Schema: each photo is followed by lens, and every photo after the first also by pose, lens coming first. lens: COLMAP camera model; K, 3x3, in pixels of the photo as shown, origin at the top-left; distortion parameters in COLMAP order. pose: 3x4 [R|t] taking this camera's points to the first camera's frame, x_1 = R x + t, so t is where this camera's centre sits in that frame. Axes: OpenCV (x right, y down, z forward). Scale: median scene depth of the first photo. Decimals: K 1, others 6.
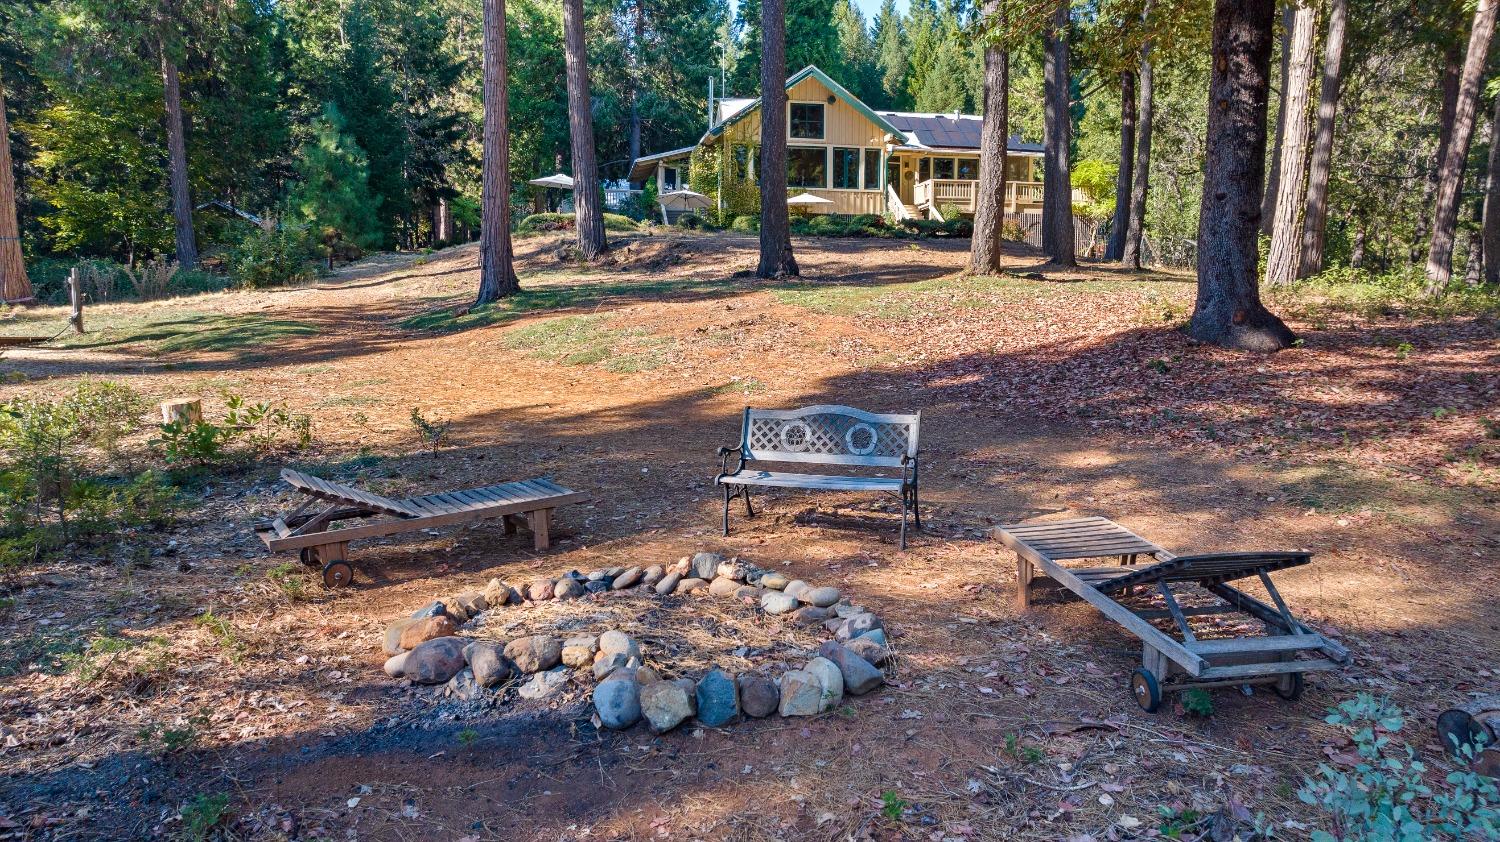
lens RADIAL K [[1046.5, 0, 745.0], [0, 1046.5, 411.5], [0, 0, 1]] dist [-0.011997, 0.016602]
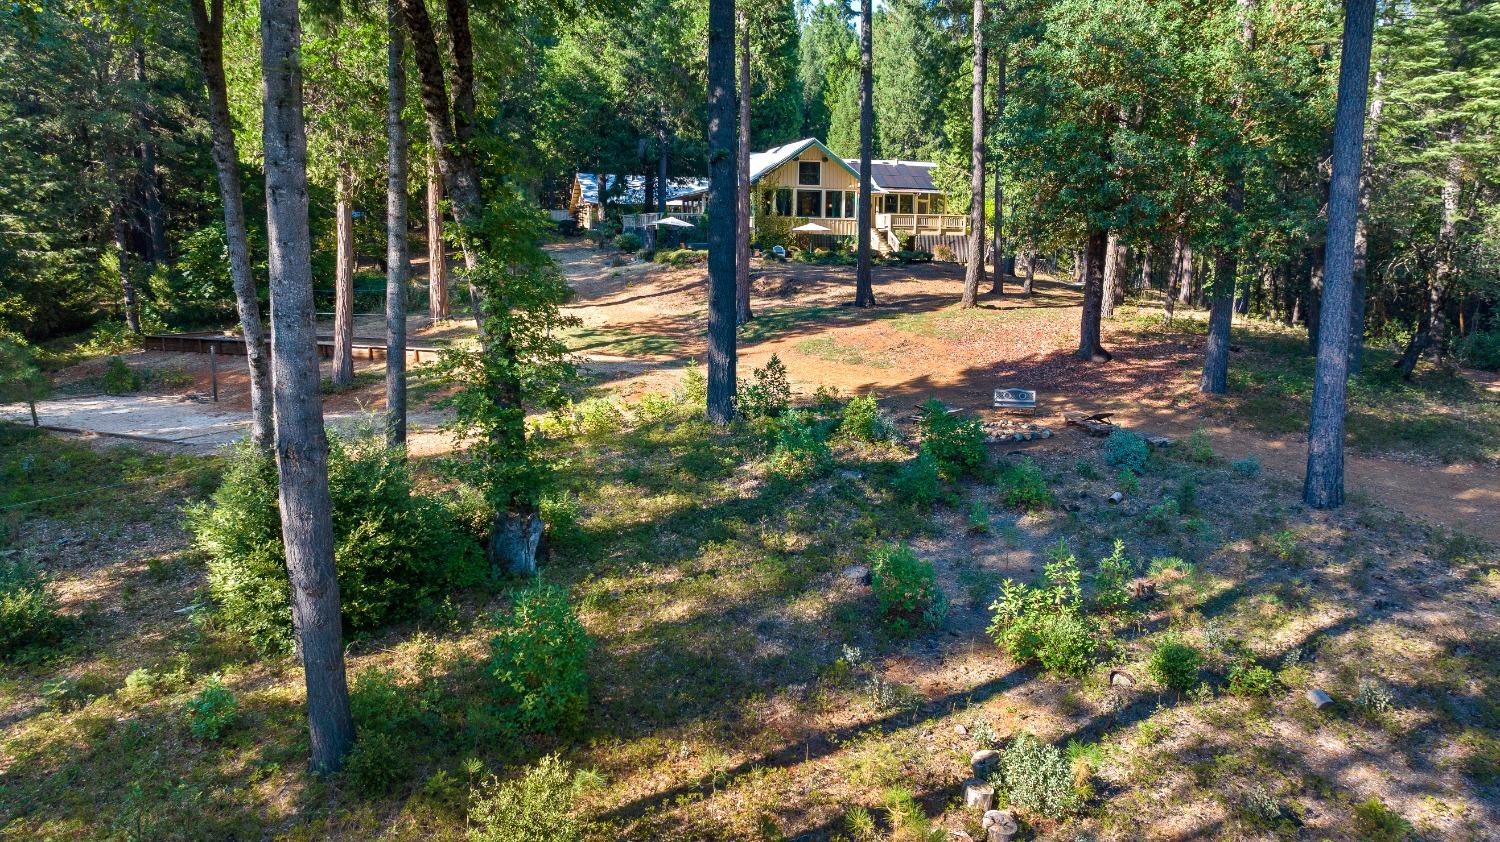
lens RADIAL K [[1046.5, 0, 752.6], [0, 1046.5, 426.7], [0, 0, 1]] dist [-0.011997, 0.016602]
pose [[0.986810, -0.025442, 0.159868, -0.275825], [0.012669, 0.996681, 0.080420, -0.034547], [-0.161383, -0.077334, 0.983857, -0.511926]]
